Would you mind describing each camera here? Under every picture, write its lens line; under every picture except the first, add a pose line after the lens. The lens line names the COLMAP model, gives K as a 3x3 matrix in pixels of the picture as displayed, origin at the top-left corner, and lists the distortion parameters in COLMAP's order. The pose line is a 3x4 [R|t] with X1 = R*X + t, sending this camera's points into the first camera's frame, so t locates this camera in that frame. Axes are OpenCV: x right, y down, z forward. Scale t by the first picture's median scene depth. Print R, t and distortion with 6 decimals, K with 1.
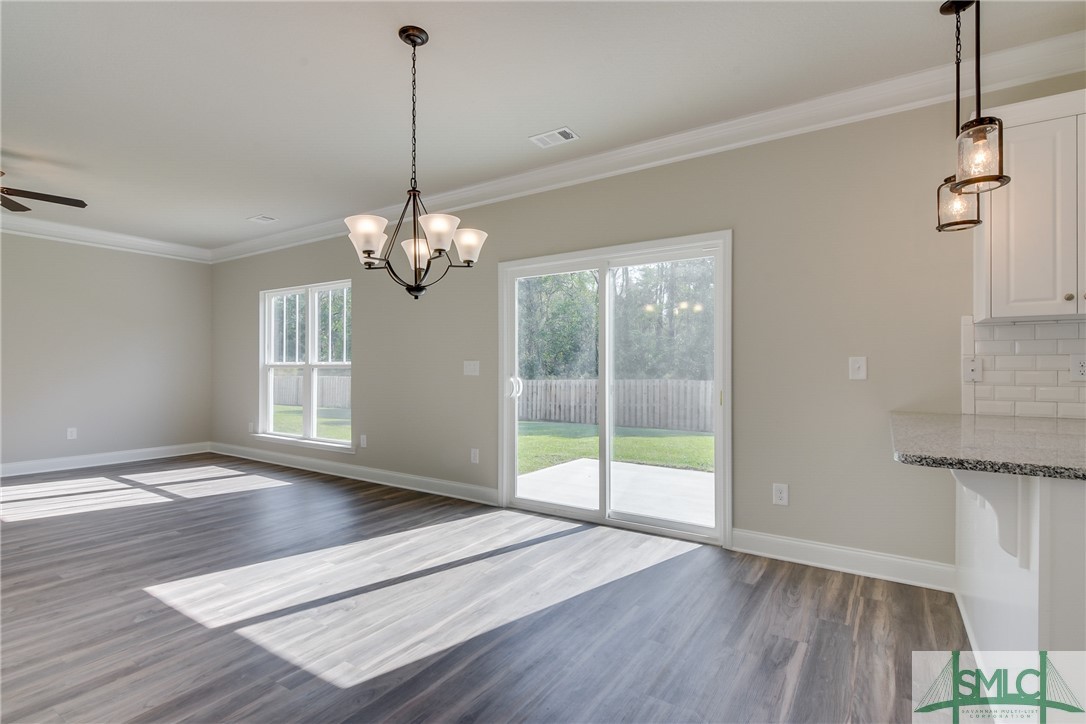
lens RADIAL K [[522.3, 0, 539.5], [0, 522.3, 356.9], [0, 0, 1]] dist [0.013117, -0.004429]
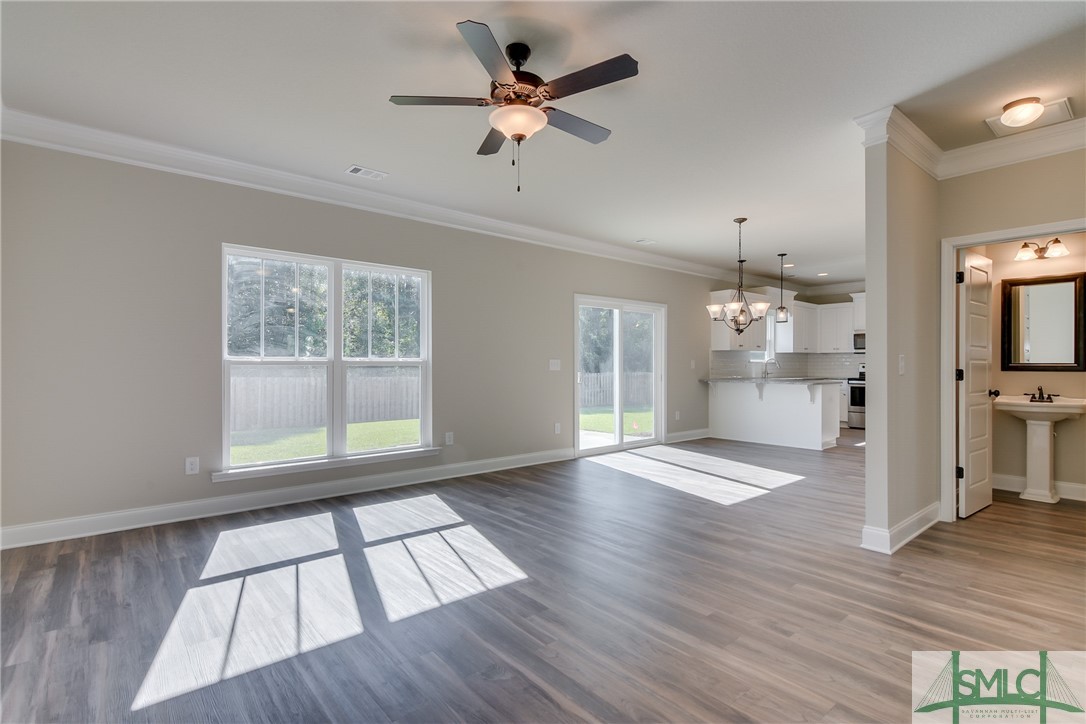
lens RADIAL K [[522.3, 0, 538.8], [0, 522.3, 364.6], [0, 0, 1]] dist [0.013117, -0.004429]
pose [[0.290338, -0.002588, 0.956921, -1.095259], [-0.019393, 0.999775, 0.008588, 0.006991], [-0.956728, -0.021051, 0.290223, 0.488656]]
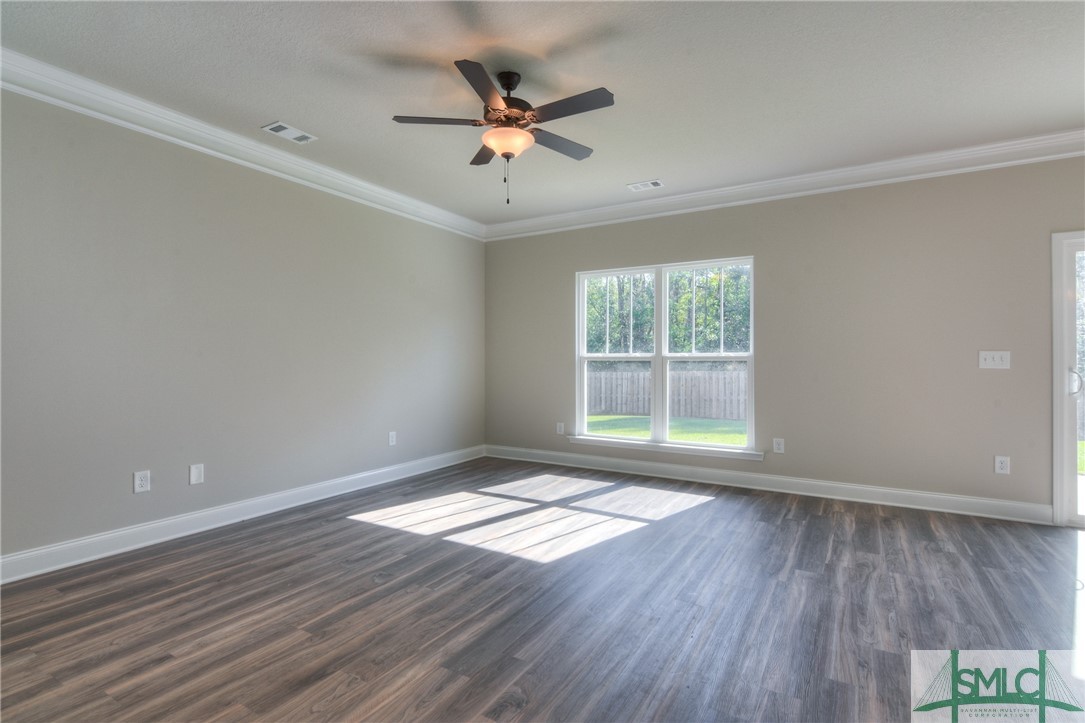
lens RADIAL K [[521.8, 0, 539.9], [0, 521.8, 360.8], [0, 0, 1]] dist [0.013117, -0.004429]
pose [[0.999186, -0.002606, 0.040265, -0.673249], [0.001681, 0.999735, 0.022973, 0.001401], [-0.040314, -0.022886, 0.998925, 0.145530]]
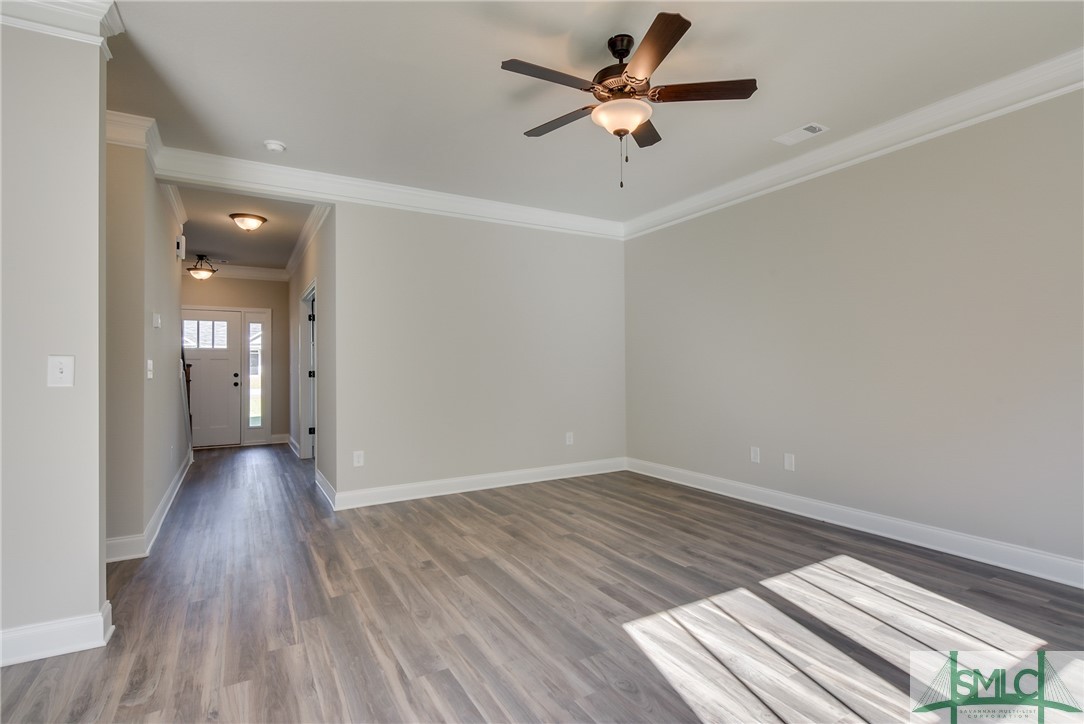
lens RADIAL K [[521.4, 0, 540.5], [0, 521.4, 353.8], [0, 0, 1]] dist [0.013117, -0.004429]
pose [[-0.453464, -0.021562, -0.891014, -0.277159], [0.027525, 0.998892, -0.038181, 0.016628], [0.890850, -0.041839, -0.452368, 0.762915]]
